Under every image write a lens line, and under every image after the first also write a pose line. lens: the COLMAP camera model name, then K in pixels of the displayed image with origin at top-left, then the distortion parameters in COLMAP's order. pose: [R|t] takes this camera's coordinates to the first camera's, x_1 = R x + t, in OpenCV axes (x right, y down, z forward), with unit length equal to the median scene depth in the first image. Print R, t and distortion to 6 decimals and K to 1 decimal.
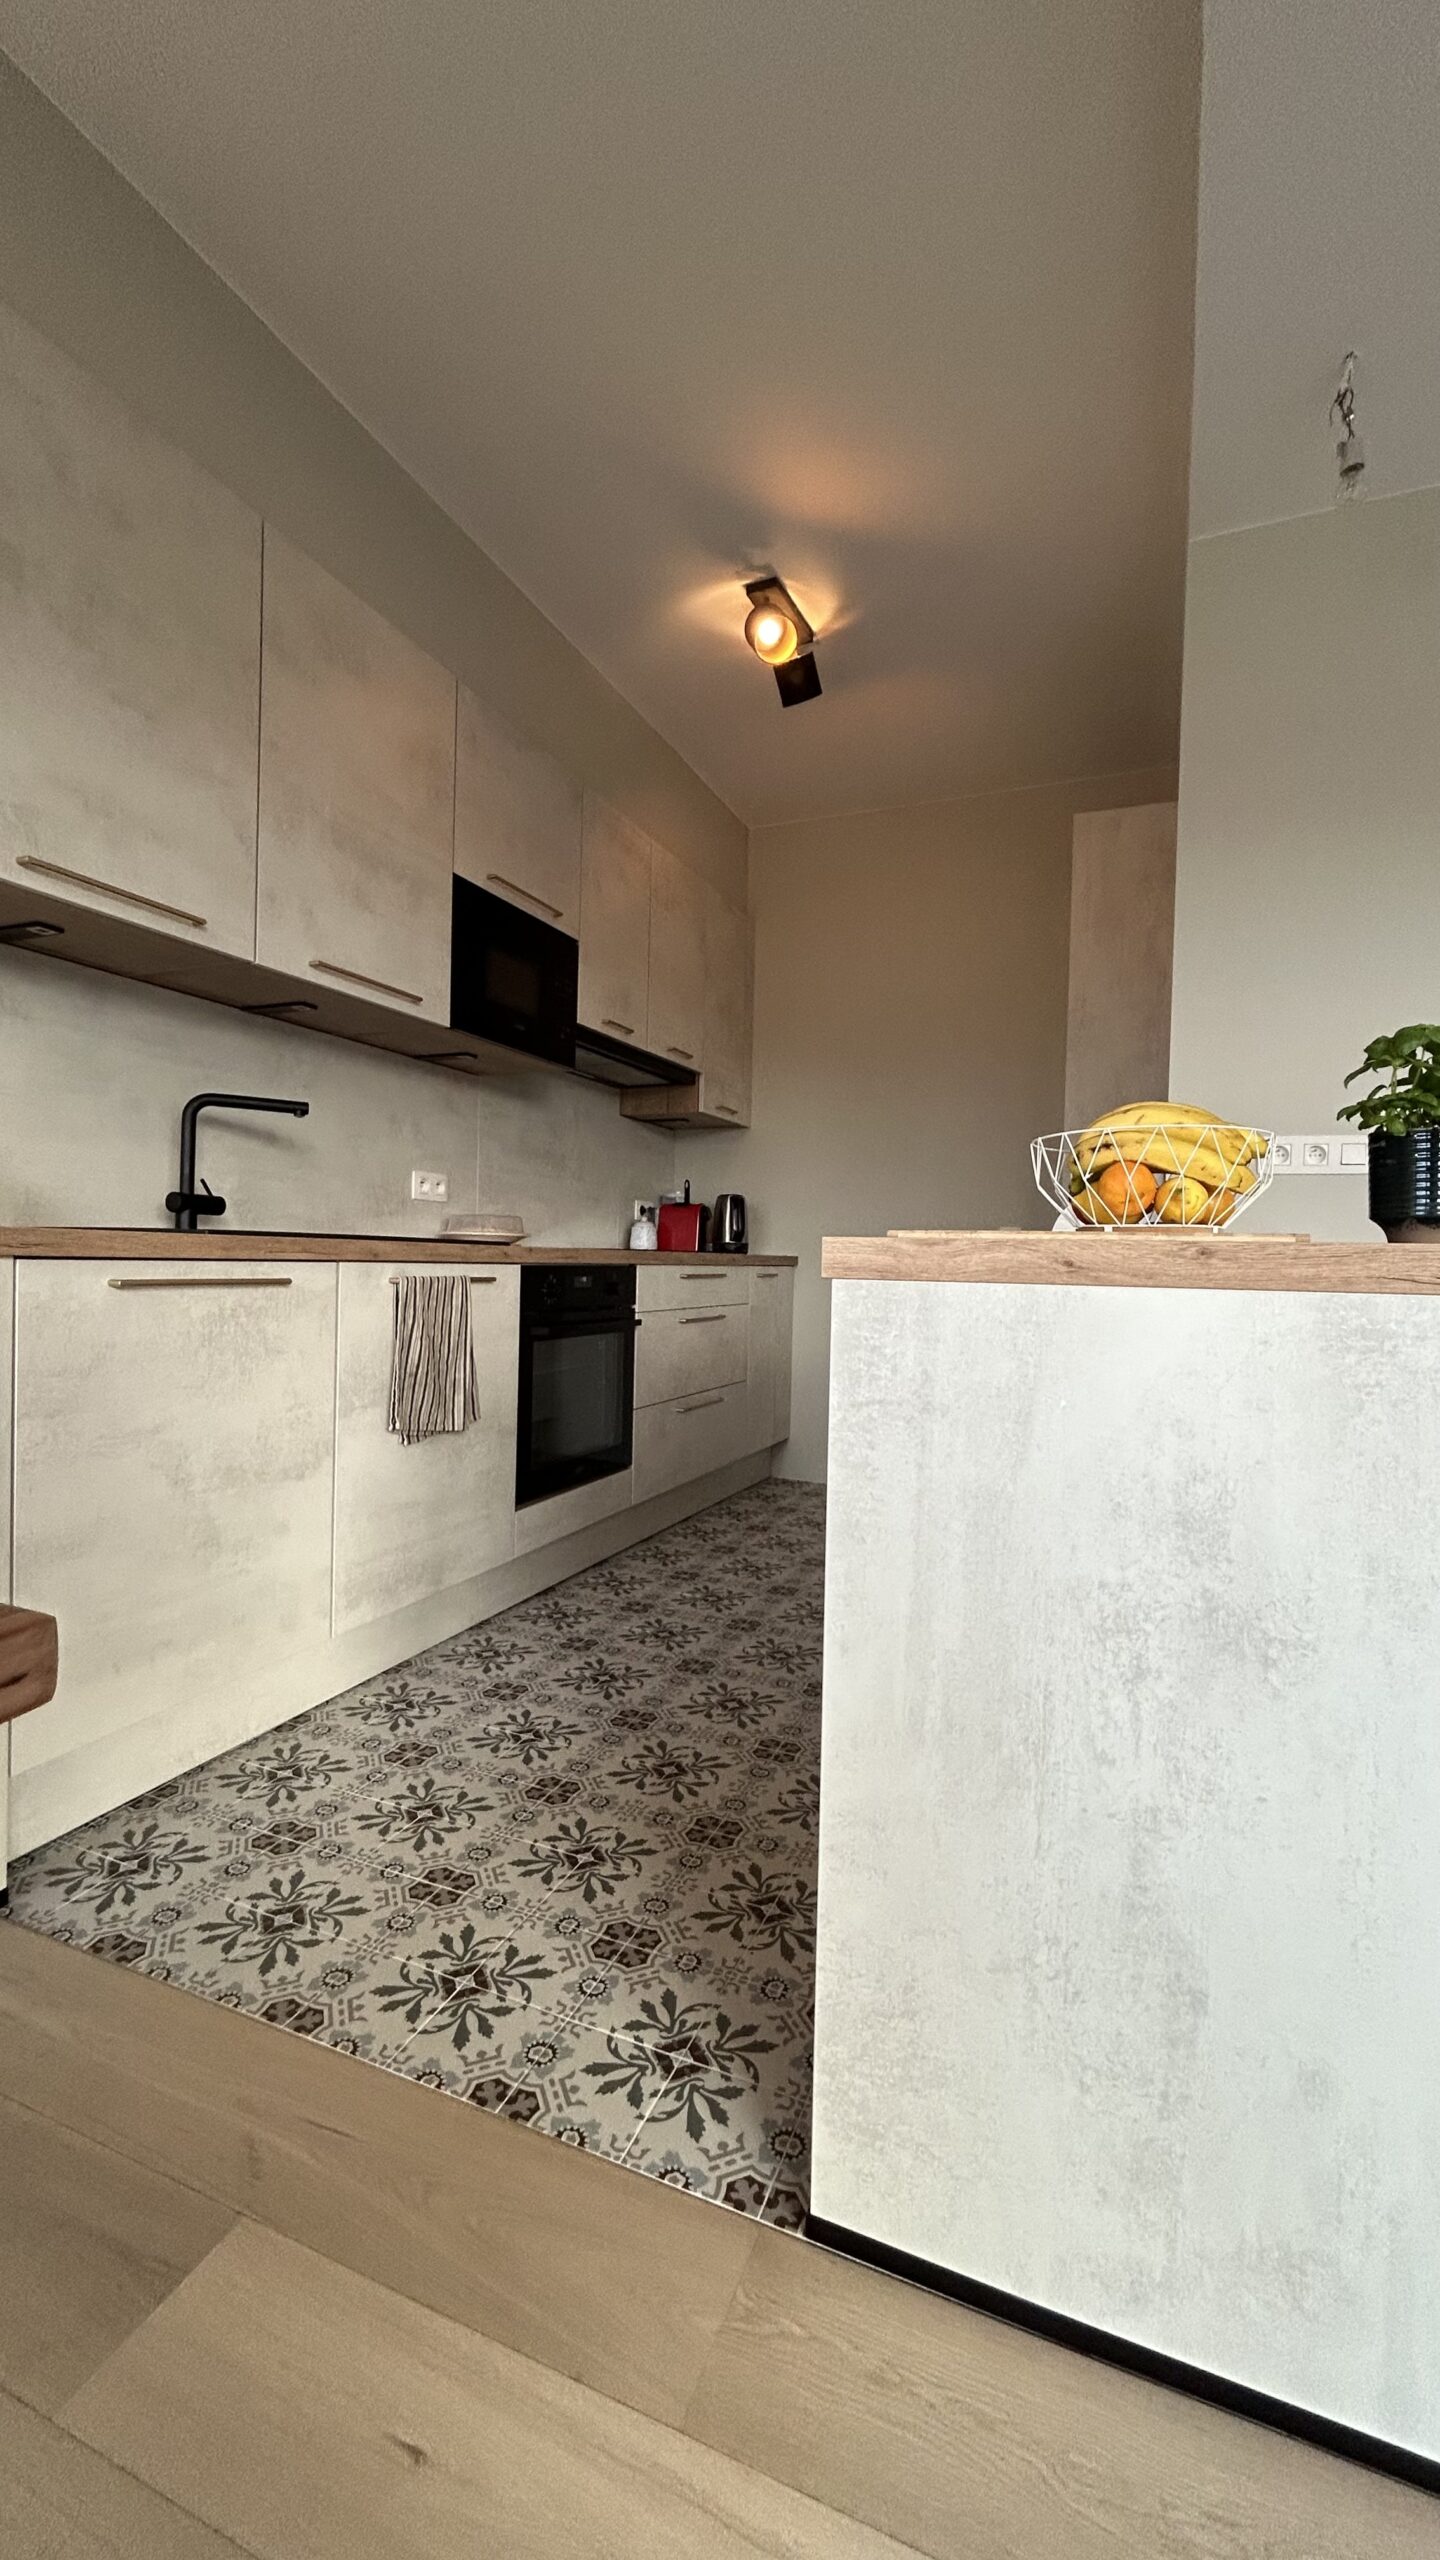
lens RADIAL K [[1045.9, 0, 721.7], [0, 1045.9, 1280.8], [0, 0, 1]] dist [-0.003189, 0.000216]
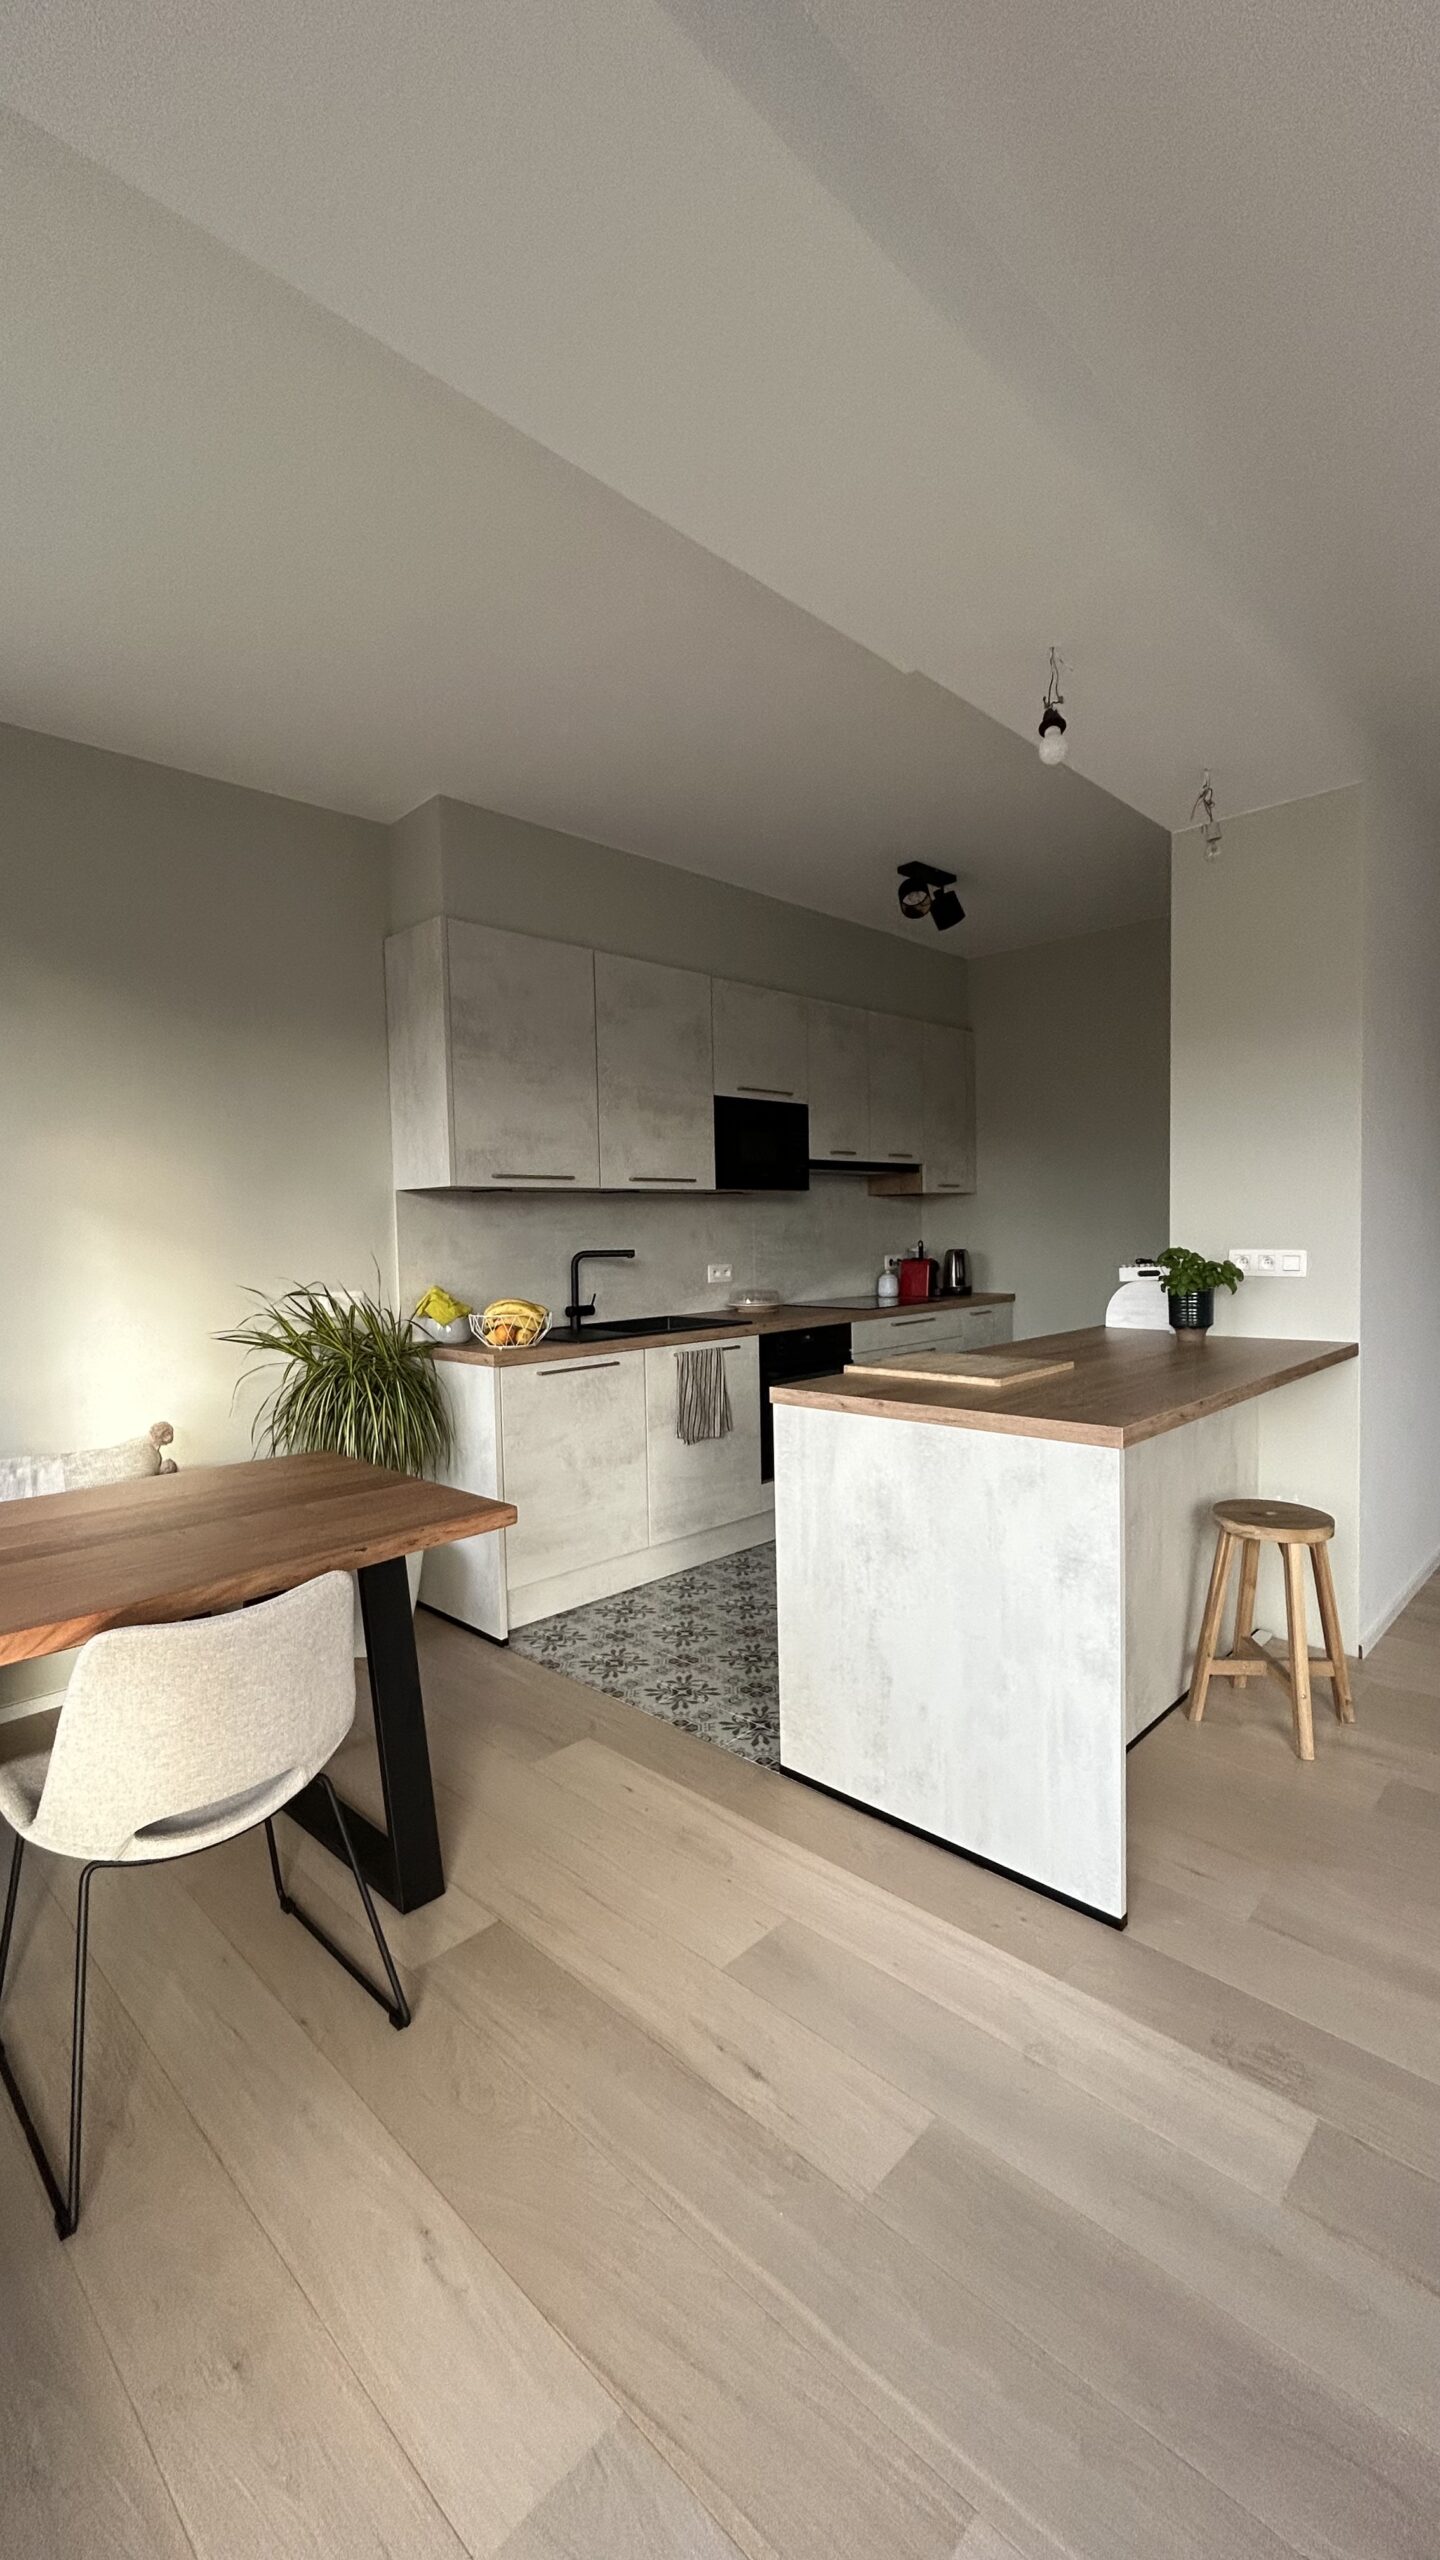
lens RADIAL K [[1045.9, 0, 721.0], [0, 1045.9, 1280.7], [0, 0, 1]] dist [-0.003189, 0.000216]
pose [[0.929718, -0.025221, -0.367409, 0.451747], [0.036073, 0.999091, 0.022698, -0.176347], [0.366503, -0.034356, 0.929783, -0.688706]]
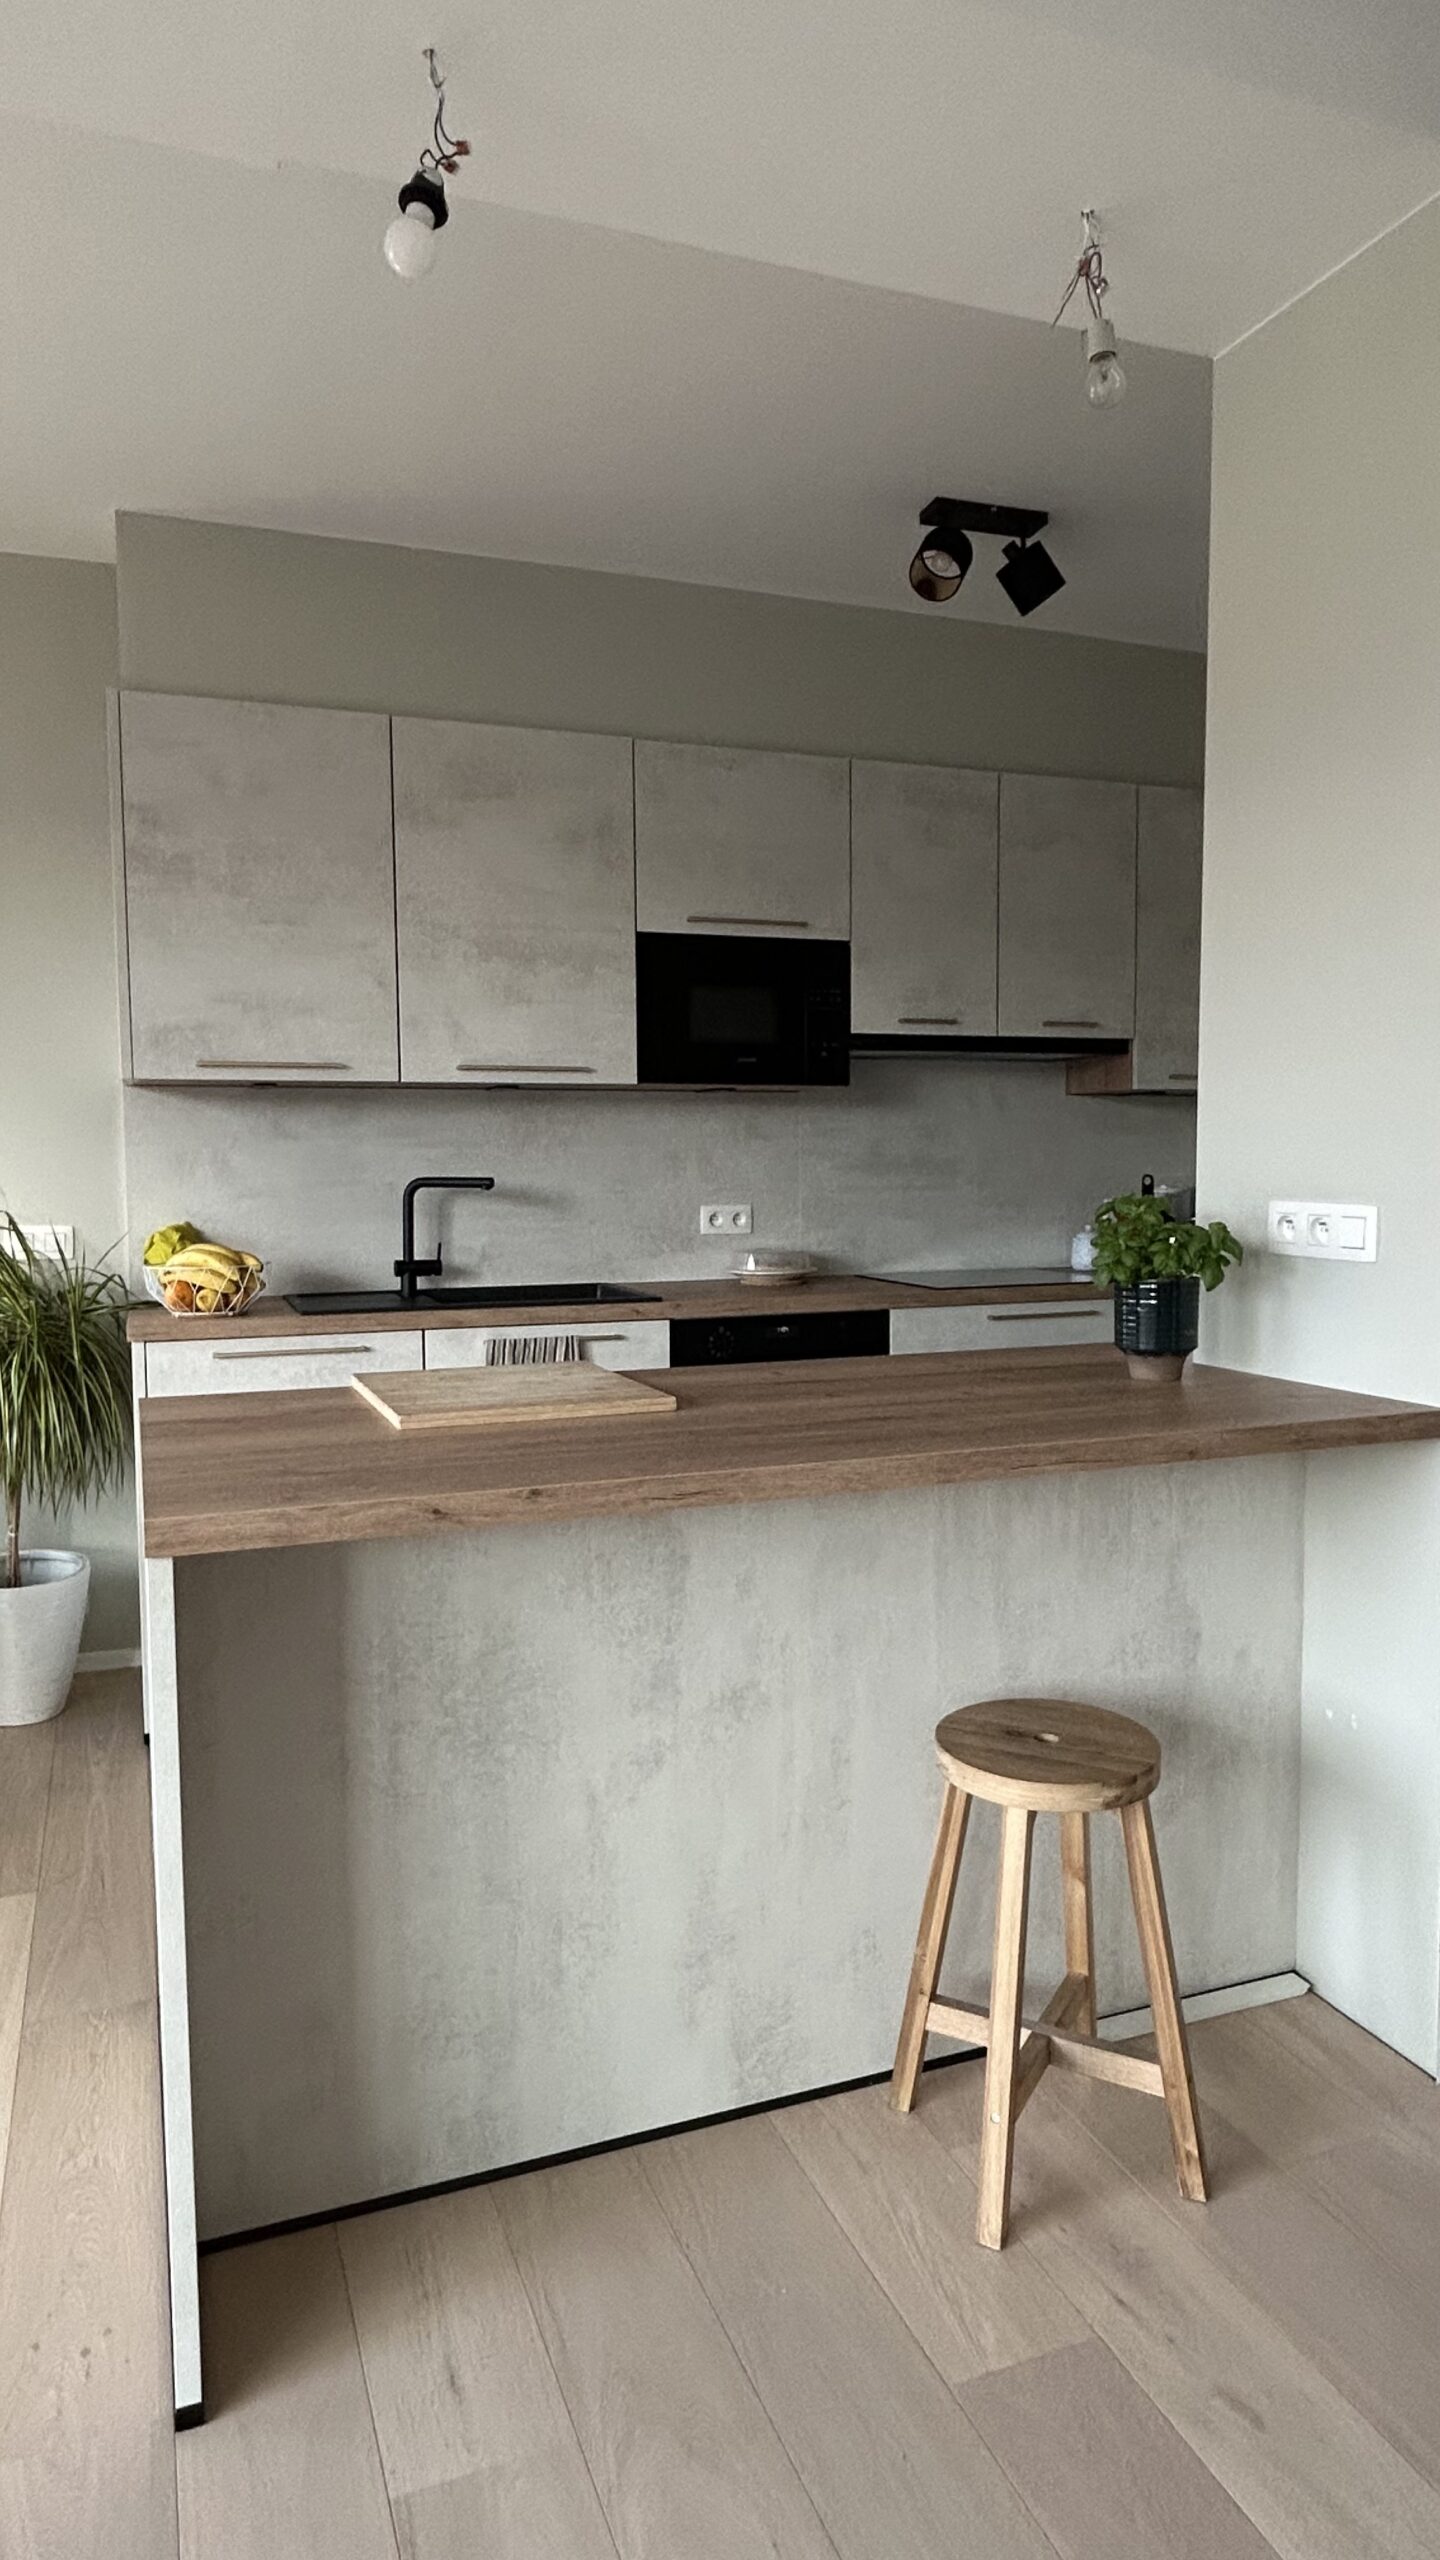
lens RADIAL K [[1546.3, 0, 737.3], [0, 1546.3, 1281.4], [0, 0, 1]] dist [-0.007332, -0.009760]
pose [[0.694658, 0.029578, -0.718732, 1.171655], [0.008168, 0.998766, 0.048997, -0.158343], [0.719294, -0.039906, 0.693559, 0.014875]]
